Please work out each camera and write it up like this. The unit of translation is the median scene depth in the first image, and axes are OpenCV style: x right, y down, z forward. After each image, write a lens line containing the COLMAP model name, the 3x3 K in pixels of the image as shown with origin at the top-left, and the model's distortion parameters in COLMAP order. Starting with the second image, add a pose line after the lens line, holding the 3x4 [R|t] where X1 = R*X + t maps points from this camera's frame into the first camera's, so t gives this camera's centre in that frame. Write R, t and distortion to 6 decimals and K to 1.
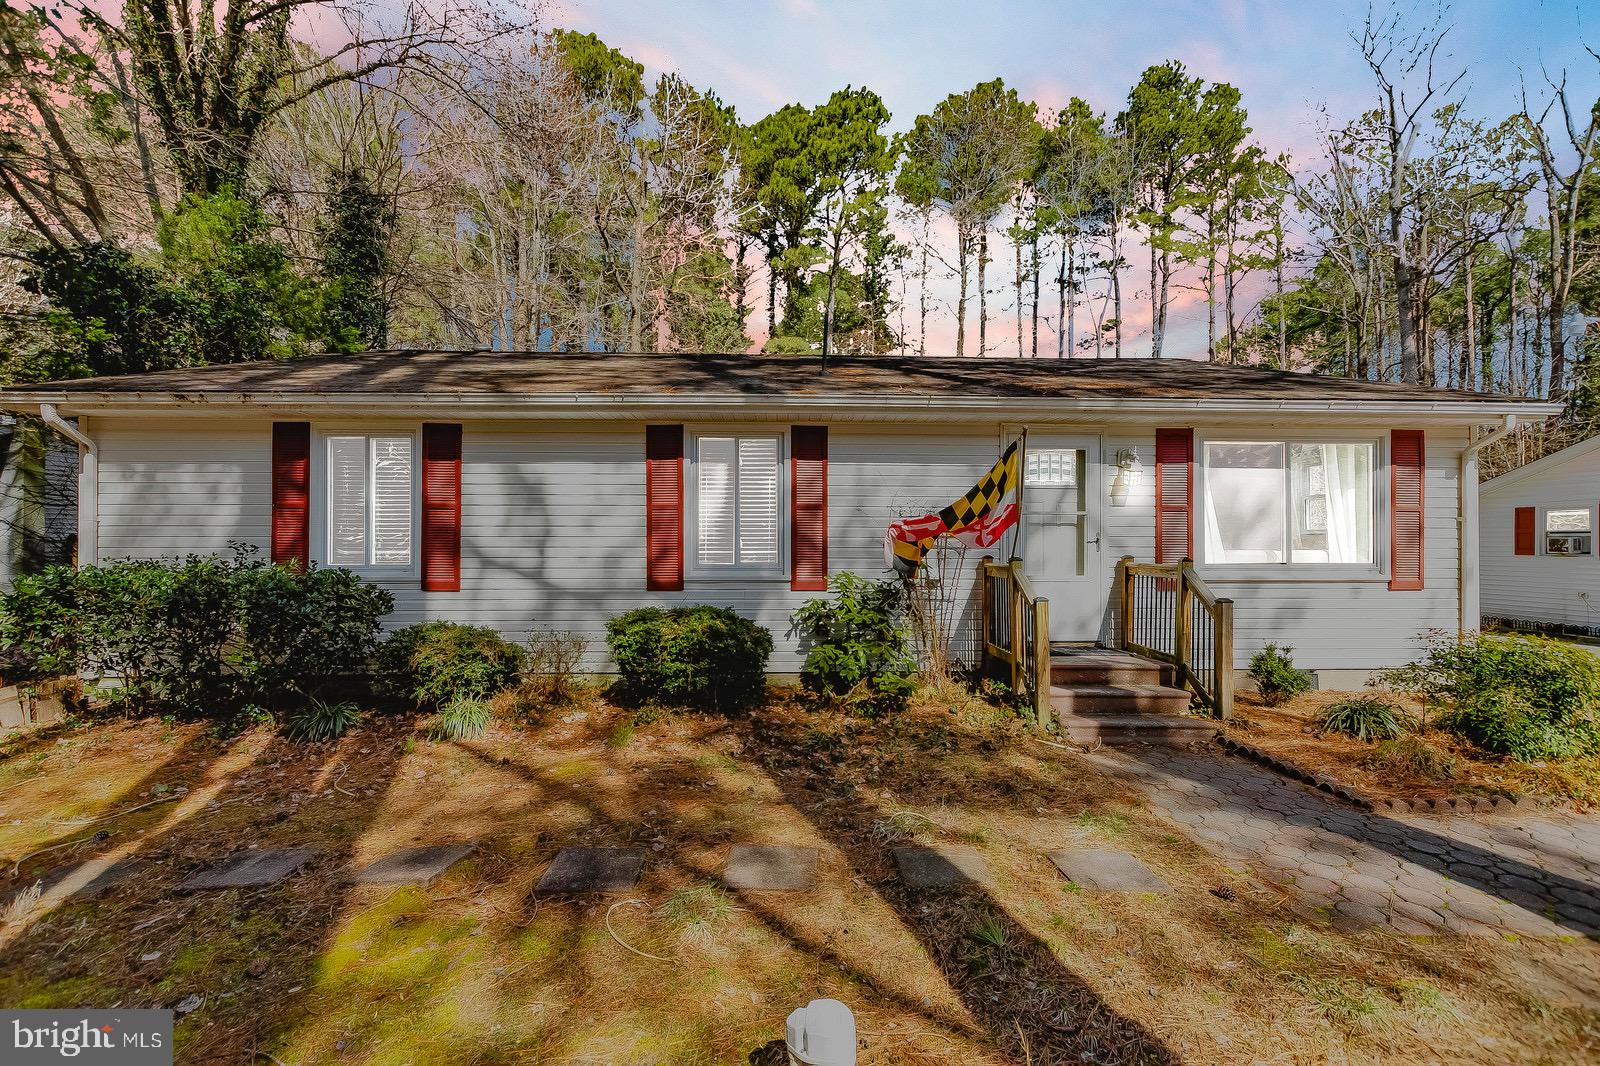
lens RADIAL K [[718.2, 0, 801.4], [0, 718.2, 550.1], [0, 0, 1]] dist [0.007925, 0.000061]
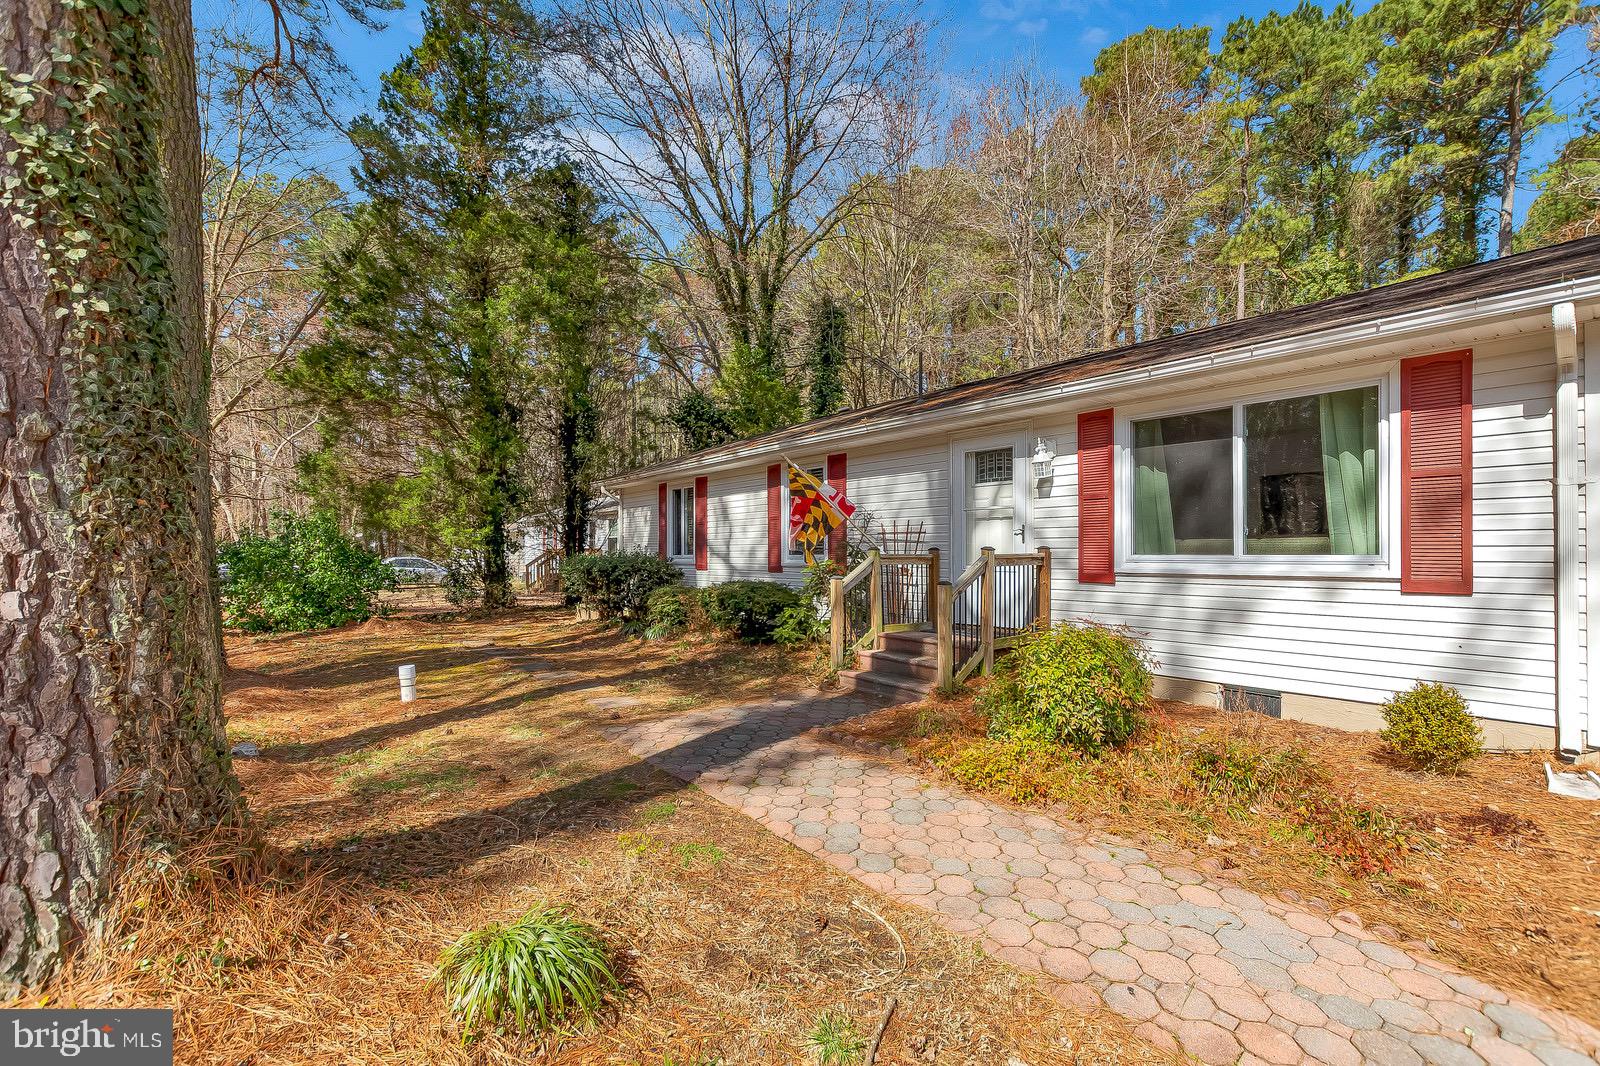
lens RADIAL K [[718.2, 0, 798.5], [0, 718.2, 542.3], [0, 0, 1]] dist [0.007925, 0.000061]
pose [[0.573188, -0.012476, -0.819329, 1.179198], [0.019899, 0.999801, -0.001303, -0.001212], [0.819182, -0.015557, 0.573323, 0.123419]]
